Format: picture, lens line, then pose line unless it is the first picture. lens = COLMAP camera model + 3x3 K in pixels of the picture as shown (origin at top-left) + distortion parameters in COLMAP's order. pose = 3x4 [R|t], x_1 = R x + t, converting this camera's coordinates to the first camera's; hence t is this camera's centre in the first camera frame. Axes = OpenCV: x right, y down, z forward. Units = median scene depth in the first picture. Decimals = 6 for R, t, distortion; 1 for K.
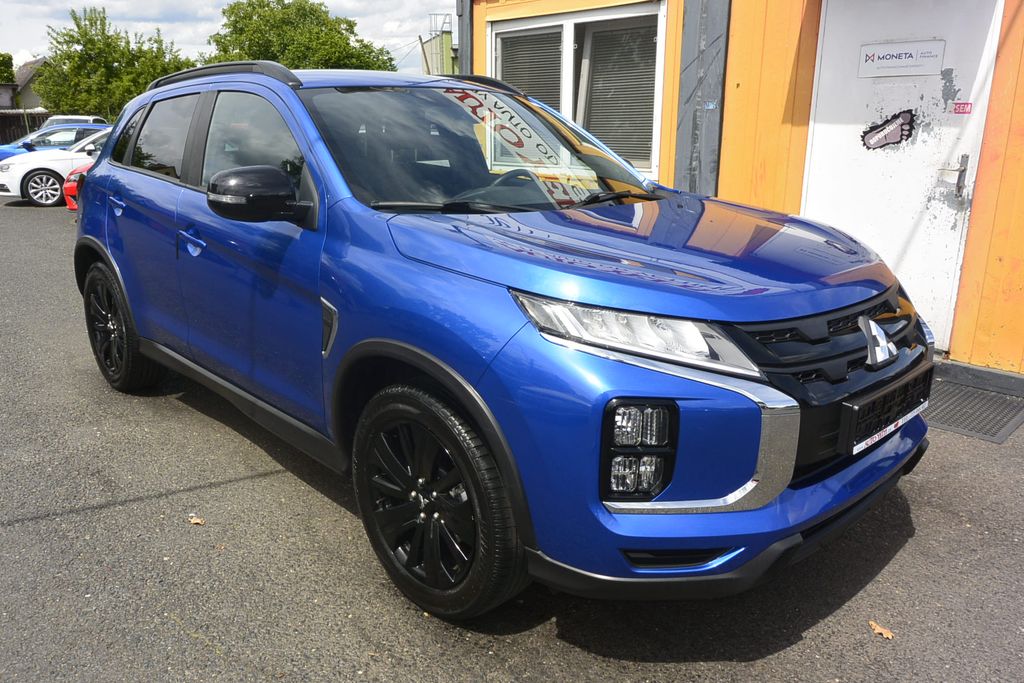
lens RADIAL K [[779.0, 0, 506.4], [0, 779.0, 340.8], [0, 0, 1]] dist [0.005009, 0.004660]
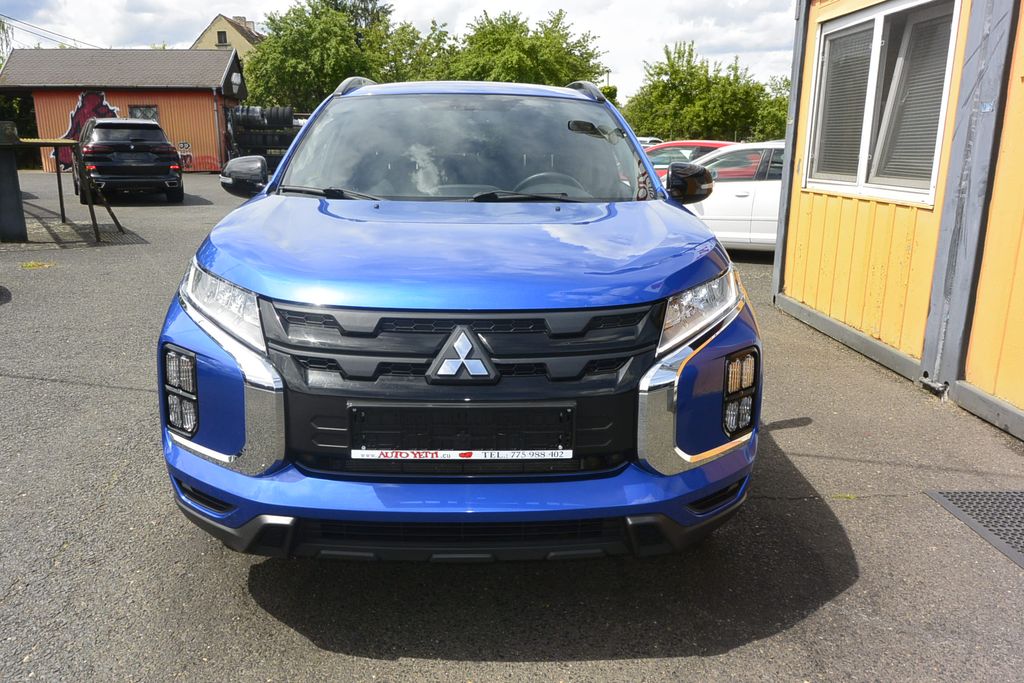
lens RADIAL K [[779.0, 0, 506.4], [0, 779.0, 340.8], [0, 0, 1]] dist [0.005009, 0.004660]
pose [[0.747715, 0.167243, -0.642613, 0.330499], [-0.185396, 0.981857, 0.039815, -0.018223], [0.637613, 0.089368, 0.765156, 0.109747]]
